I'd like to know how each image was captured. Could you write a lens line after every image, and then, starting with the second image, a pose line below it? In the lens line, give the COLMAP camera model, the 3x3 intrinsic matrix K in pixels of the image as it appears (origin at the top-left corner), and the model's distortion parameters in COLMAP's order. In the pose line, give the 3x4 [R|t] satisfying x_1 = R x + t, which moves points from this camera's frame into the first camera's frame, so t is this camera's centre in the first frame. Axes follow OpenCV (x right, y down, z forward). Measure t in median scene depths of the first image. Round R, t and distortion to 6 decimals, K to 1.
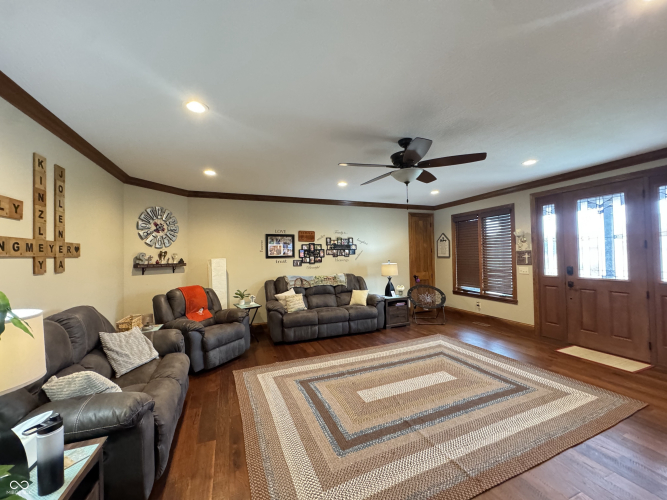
lens RADIAL K [[264.4, 0, 333.4], [0, 264.4, 249.8], [0, 0, 1]] dist [-0.002731, 0.000380]
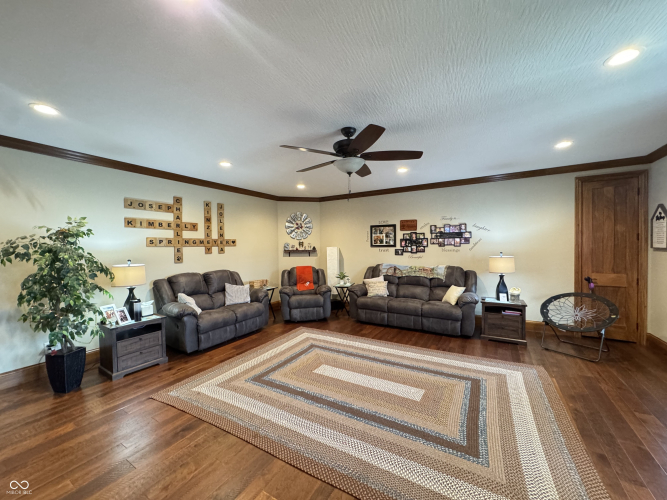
lens RADIAL K [[264.4, 0, 333.4], [0, 264.4, 251.1], [0, 0, 1]] dist [-0.002731, 0.000380]
pose [[0.607380, 0.025568, -0.794000, 0.650628], [0.019071, 0.998725, 0.046749, -0.008206], [0.794182, -0.043536, 0.606118, 0.225018]]
